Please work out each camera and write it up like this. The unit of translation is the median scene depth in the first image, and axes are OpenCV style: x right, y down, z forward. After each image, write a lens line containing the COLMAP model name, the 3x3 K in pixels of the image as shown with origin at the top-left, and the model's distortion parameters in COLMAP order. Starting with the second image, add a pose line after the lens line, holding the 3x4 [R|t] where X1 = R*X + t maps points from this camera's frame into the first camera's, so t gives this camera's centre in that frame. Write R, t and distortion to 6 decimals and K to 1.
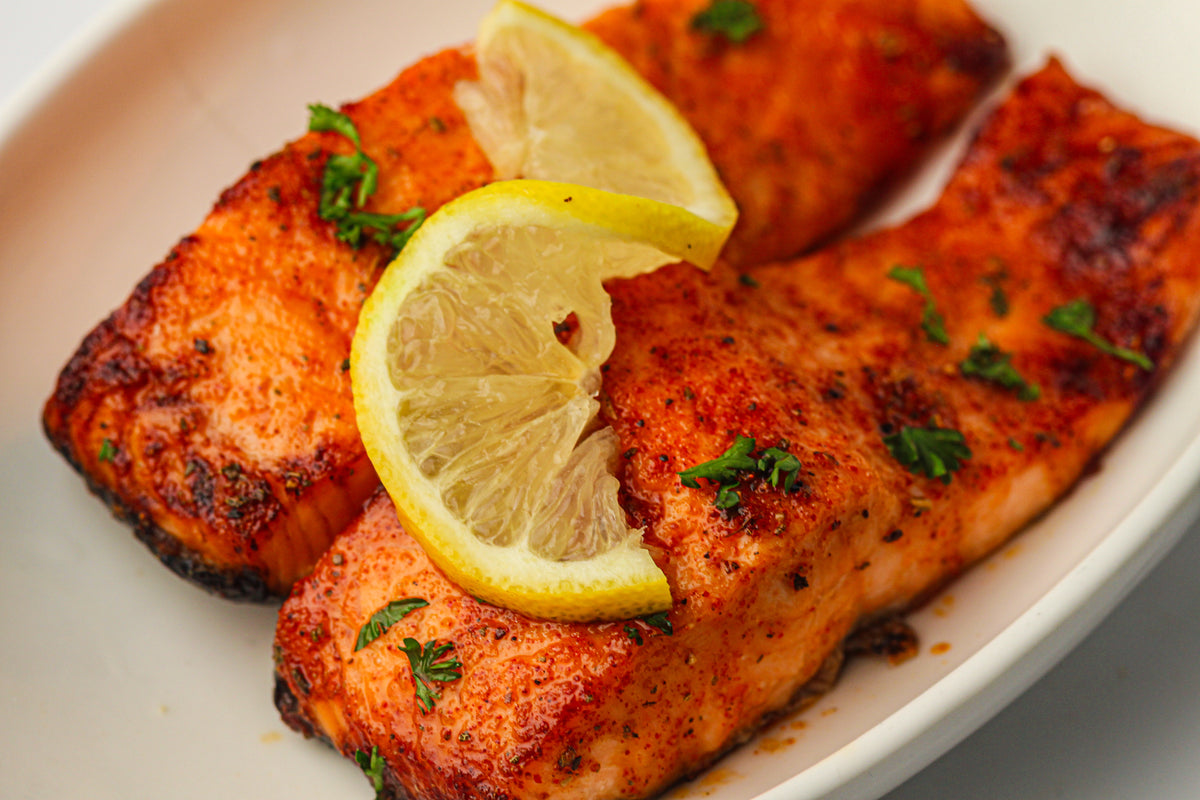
lens RADIAL K [[5853.2, 0, 600.6], [0, 5853.2, 399.0], [0, 0, 1]] dist [-0.143141, 18.013147]
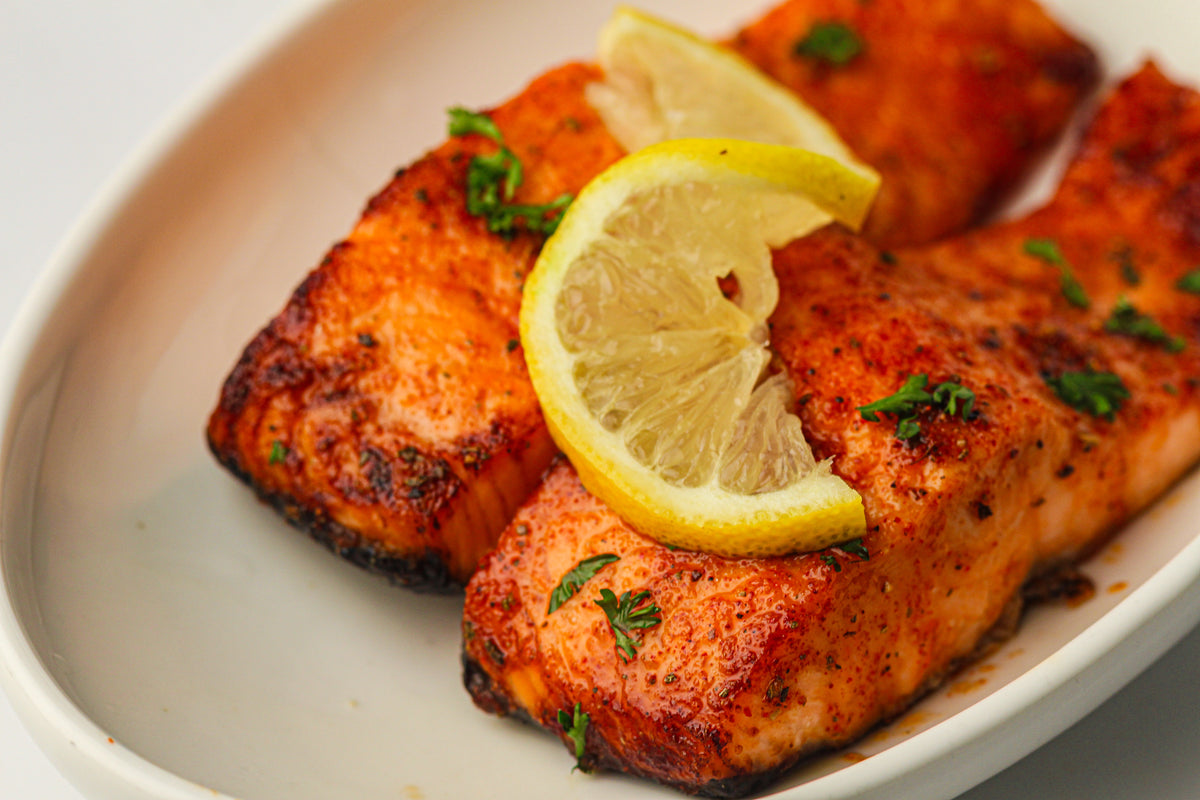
lens RADIAL K [[5853.2, 0, 600.6], [0, 5853.2, 399.0], [0, 0, 1]] dist [-0.143141, 18.013147]
pose [[0.996037, -0.071652, 0.052682, -0.082612], [0.077903, 0.988686, -0.128184, 0.134868], [-0.042901, 0.131780, 0.990350, 0.001468]]
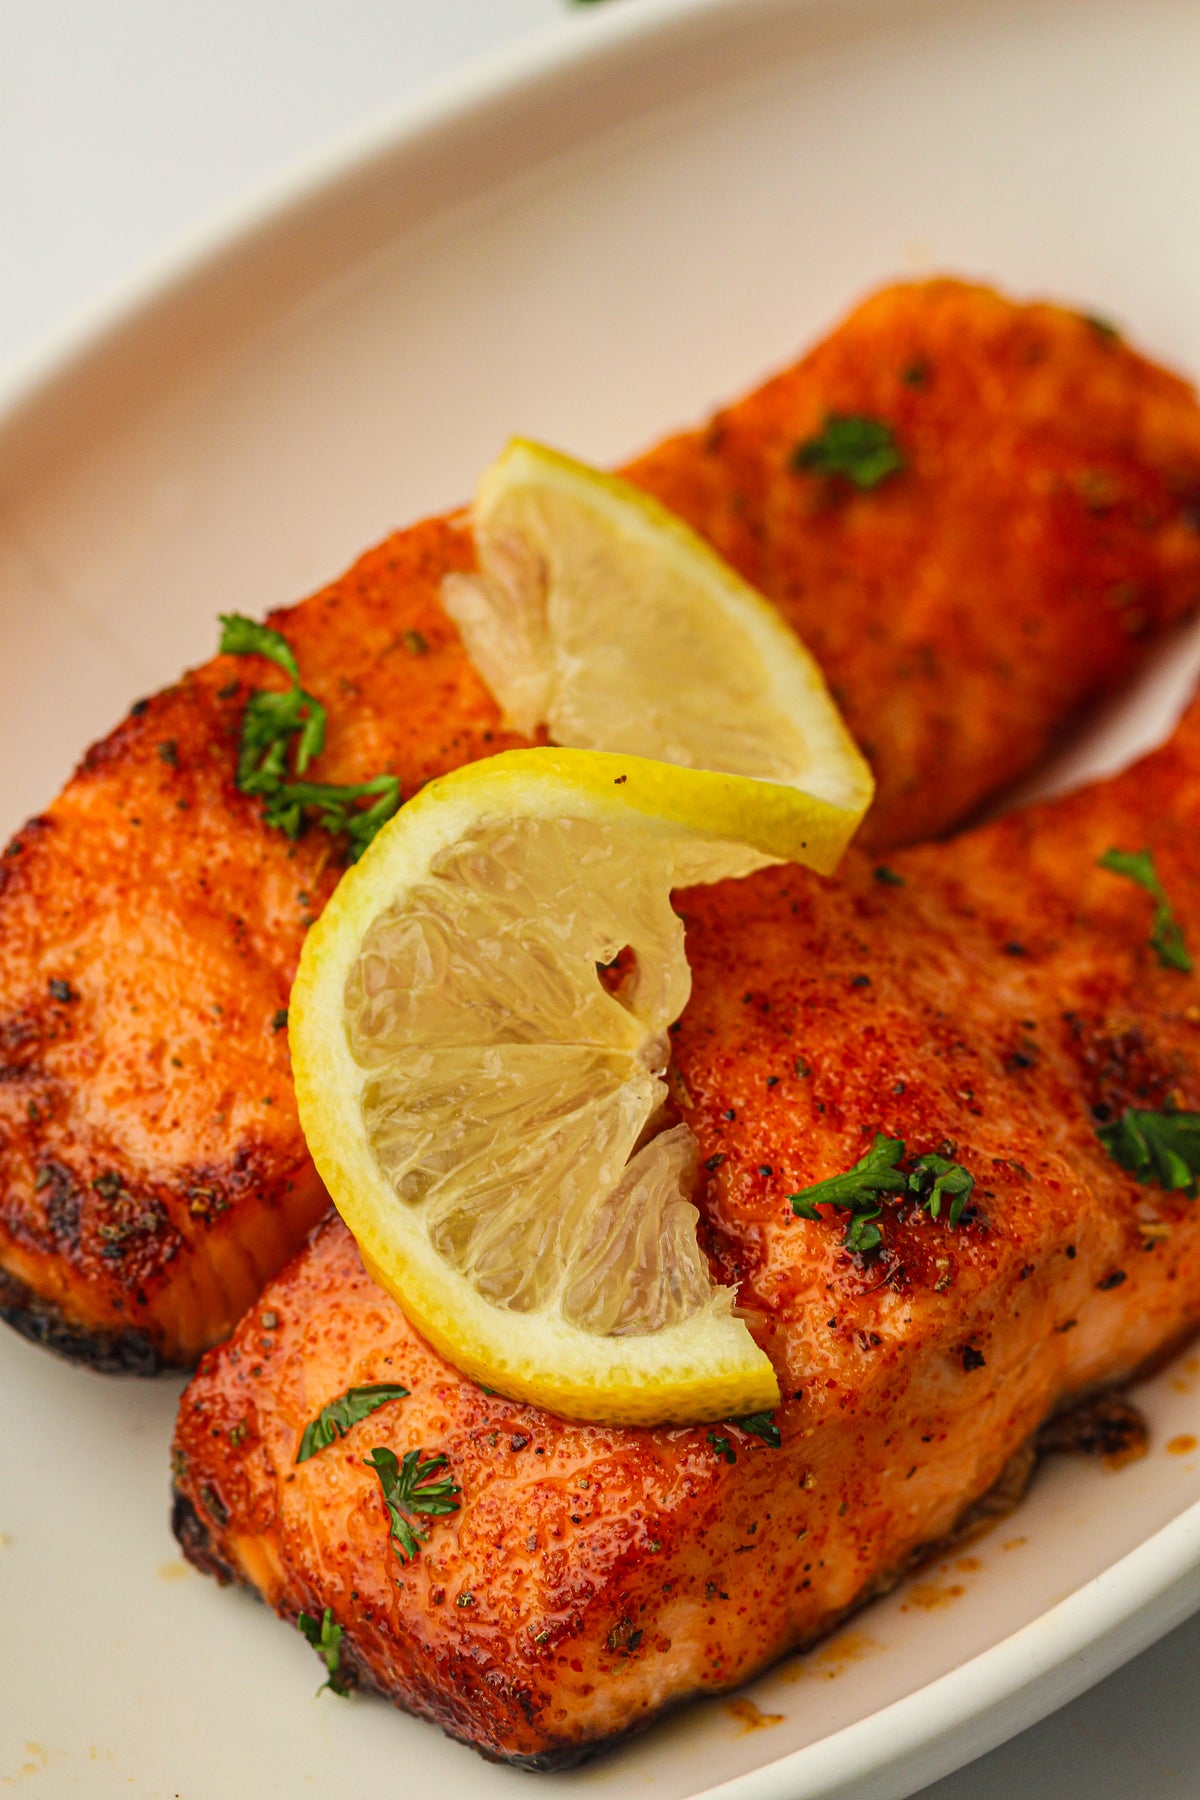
lens RADIAL K [[8779.9, 0, 596.7], [0, 8779.9, 901.4], [0, 0, 1]] dist [-0.143141, 18.013147]
pose [[0.999980, -0.001230, 0.006259, -0.014212], [0.000970, 0.999146, 0.041310, -0.060370], [-0.006304, -0.041304, 0.999127, 0.014854]]
